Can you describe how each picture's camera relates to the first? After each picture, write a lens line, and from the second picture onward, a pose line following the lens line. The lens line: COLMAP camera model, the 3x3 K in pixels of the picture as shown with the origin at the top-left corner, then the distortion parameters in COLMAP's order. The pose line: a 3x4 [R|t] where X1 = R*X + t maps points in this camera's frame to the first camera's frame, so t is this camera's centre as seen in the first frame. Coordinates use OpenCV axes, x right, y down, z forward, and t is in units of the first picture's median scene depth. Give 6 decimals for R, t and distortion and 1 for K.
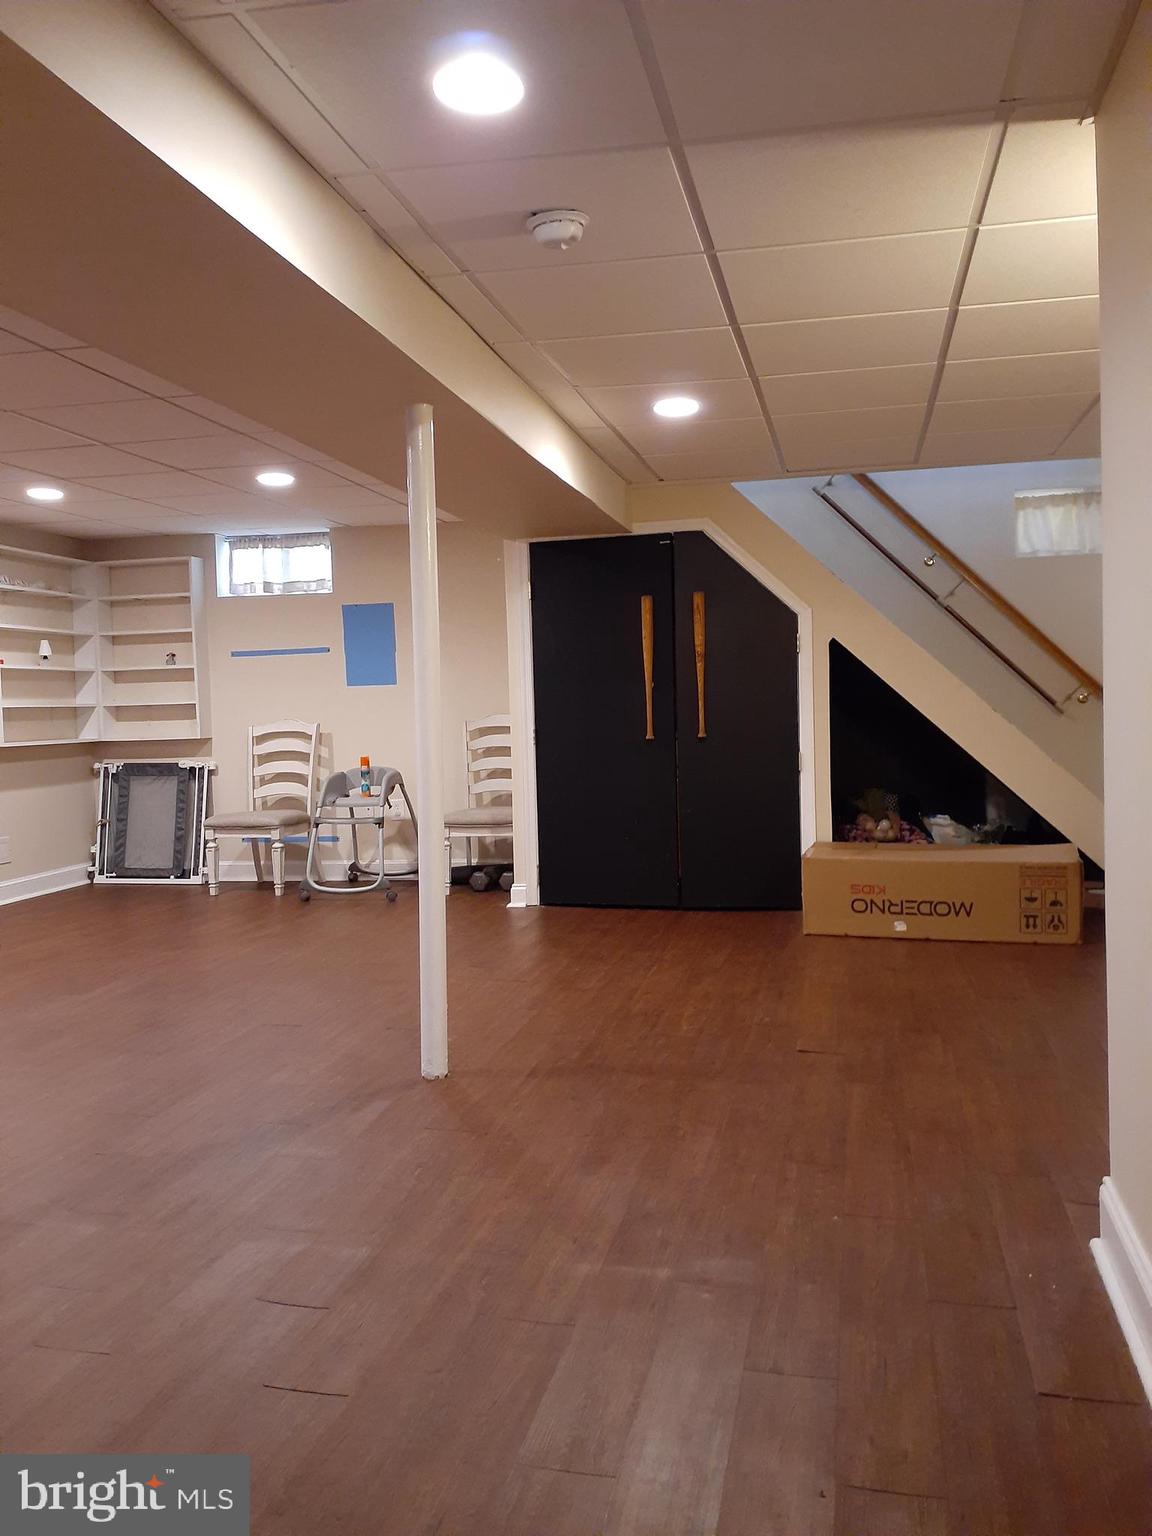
lens RADIAL K [[1187.6, 0, 576.0], [0, 1187.6, 768.0], [0, 0, 1]] dist [0.056430, -0.327777]
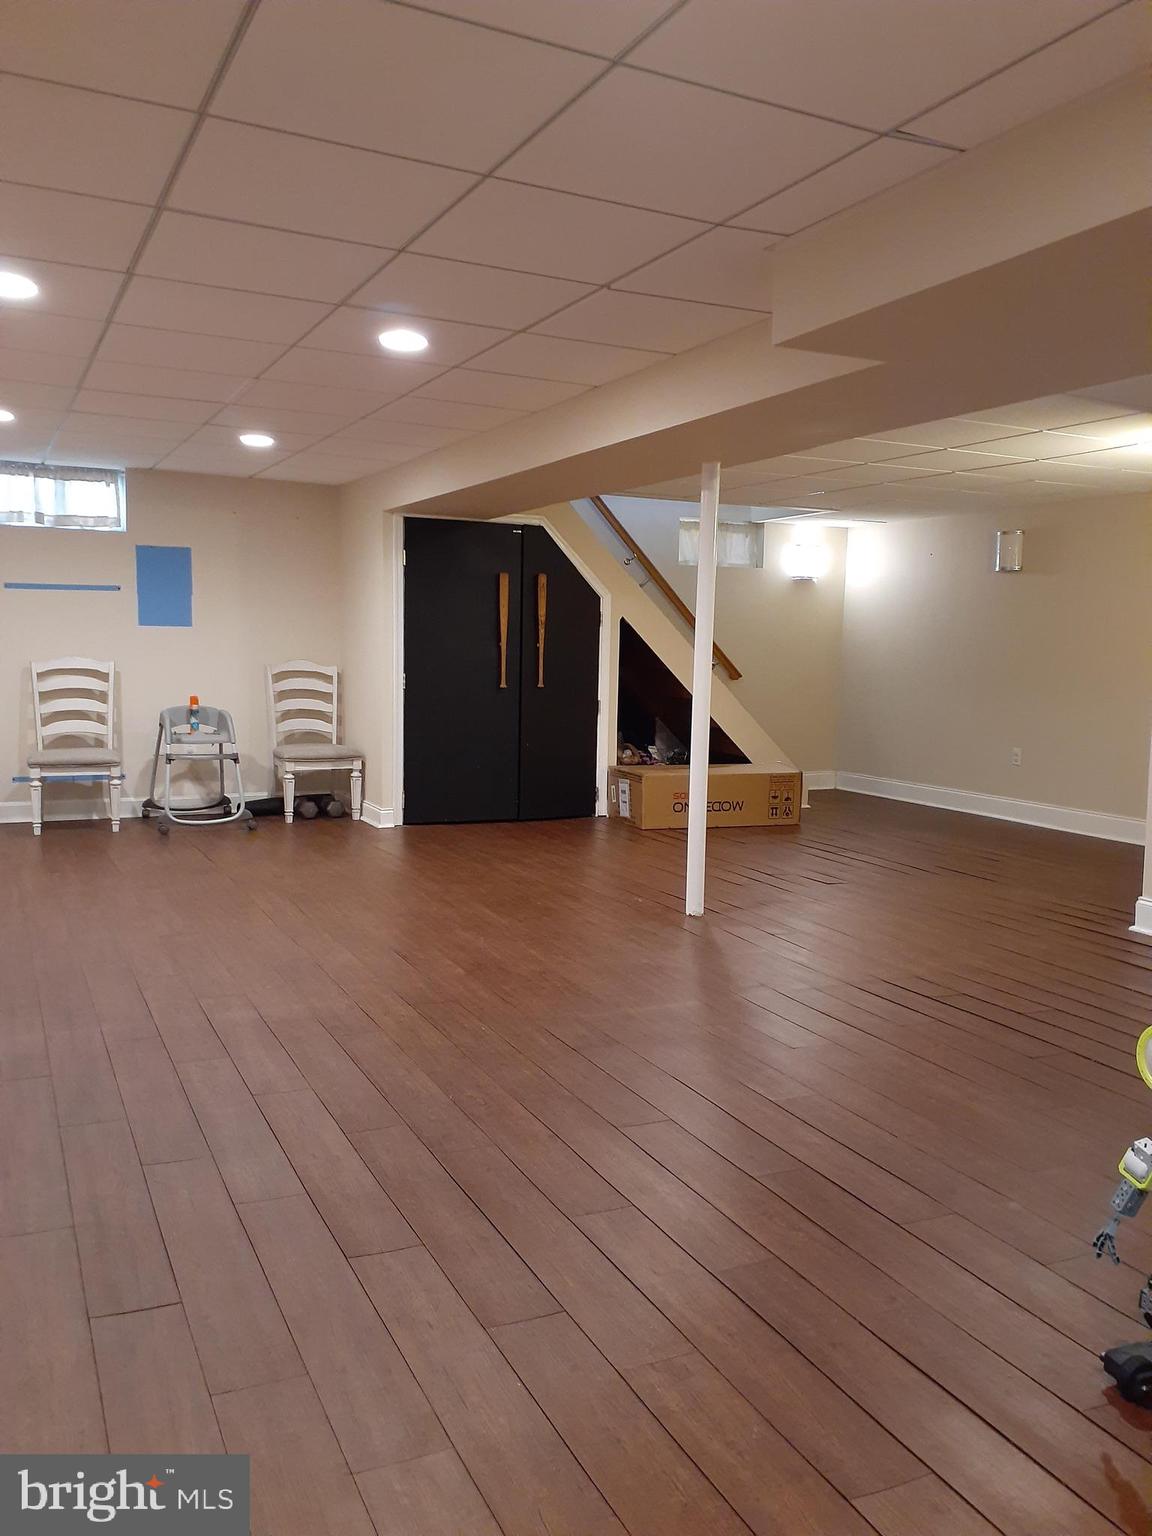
lens RADIAL K [[1187.6, 0, 576.0], [0, 1187.6, 768.0], [0, 0, 1]] dist [0.056430, -0.327777]
pose [[0.770817, -0.017930, 0.636804, -0.558699], [-0.009016, 0.999197, 0.039047, 0.009599], [-0.636993, -0.035840, 0.770036, -0.021394]]
